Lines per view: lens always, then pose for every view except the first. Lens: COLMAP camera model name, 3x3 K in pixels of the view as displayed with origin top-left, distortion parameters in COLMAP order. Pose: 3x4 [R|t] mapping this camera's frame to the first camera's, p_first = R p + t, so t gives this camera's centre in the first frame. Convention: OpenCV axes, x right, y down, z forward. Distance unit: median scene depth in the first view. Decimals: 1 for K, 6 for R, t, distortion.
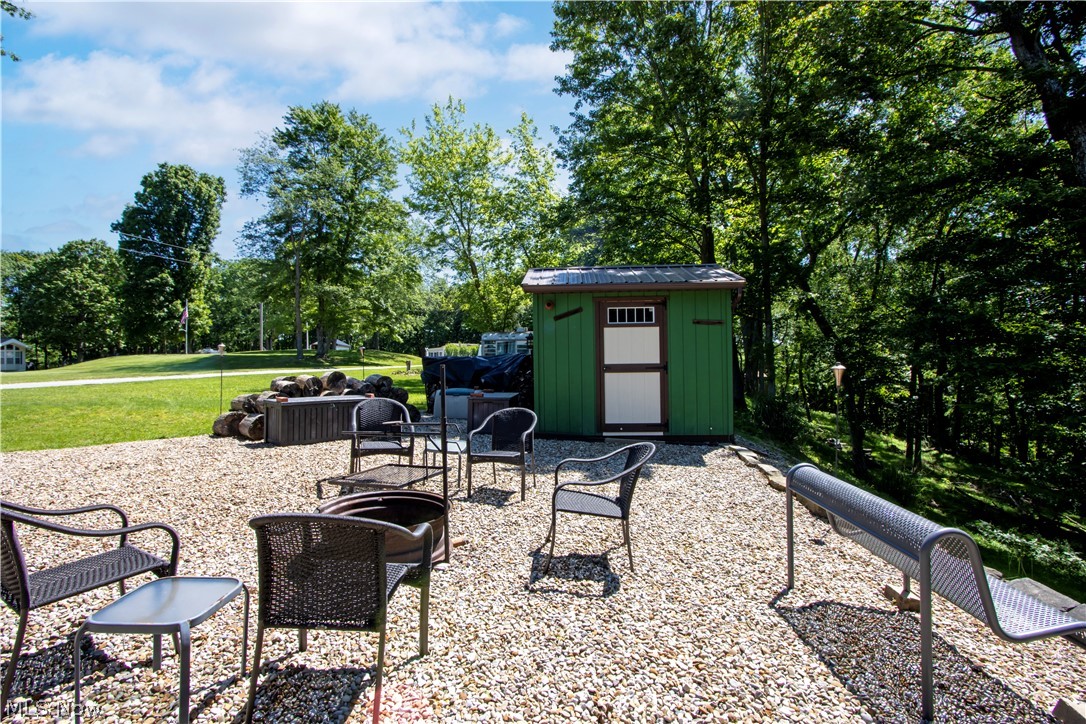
lens RADIAL K [[504.5, 0, 546.4], [0, 504.5, 358.8], [0, 0, 1]] dist [-0.014673, 0.001446]
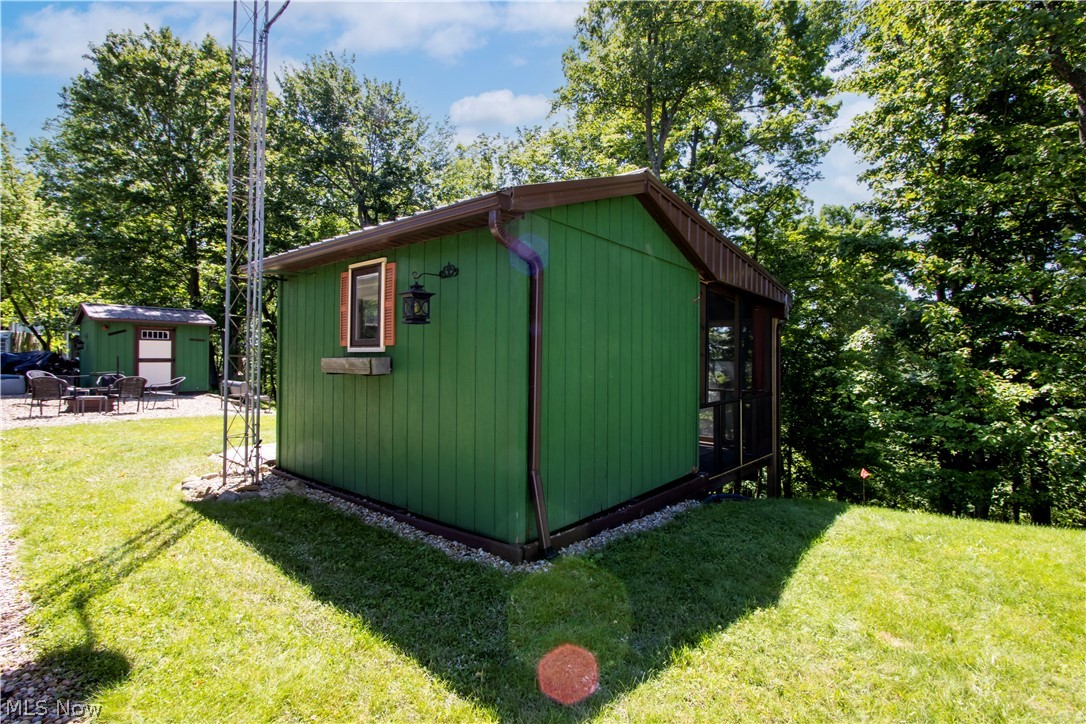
lens RADIAL K [[504.5, 0, 547.1], [0, 504.5, 361.6], [0, 0, 1]] dist [-0.014673, 0.001446]
pose [[0.577254, 0.013305, 0.816456, -0.581082], [-0.013205, 0.999889, -0.006959, 0.016994], [-0.816458, -0.006764, 0.577365, -1.507095]]
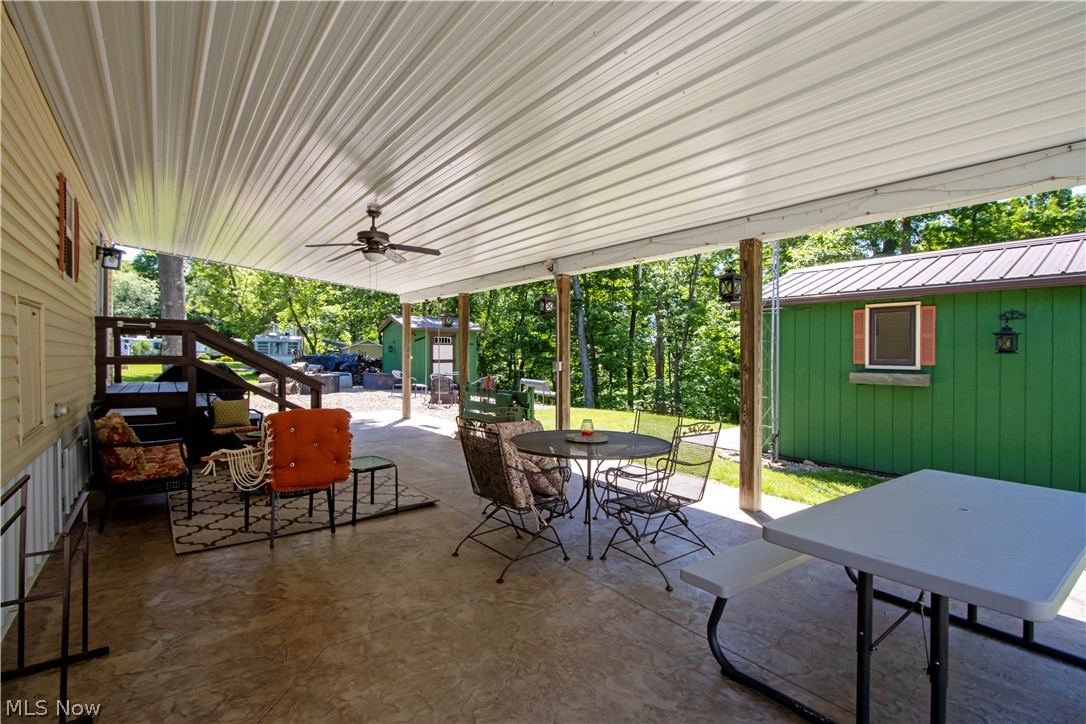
lens RADIAL K [[504.5, 0, 542.3], [0, 504.5, 359.1], [0, 0, 1]] dist [-0.014673, 0.001446]
pose [[0.738818, 0.005905, 0.673879, -1.175179], [-0.011571, 0.999925, 0.003924, -0.008095], [-0.673805, -0.010696, 0.738831, -1.215673]]
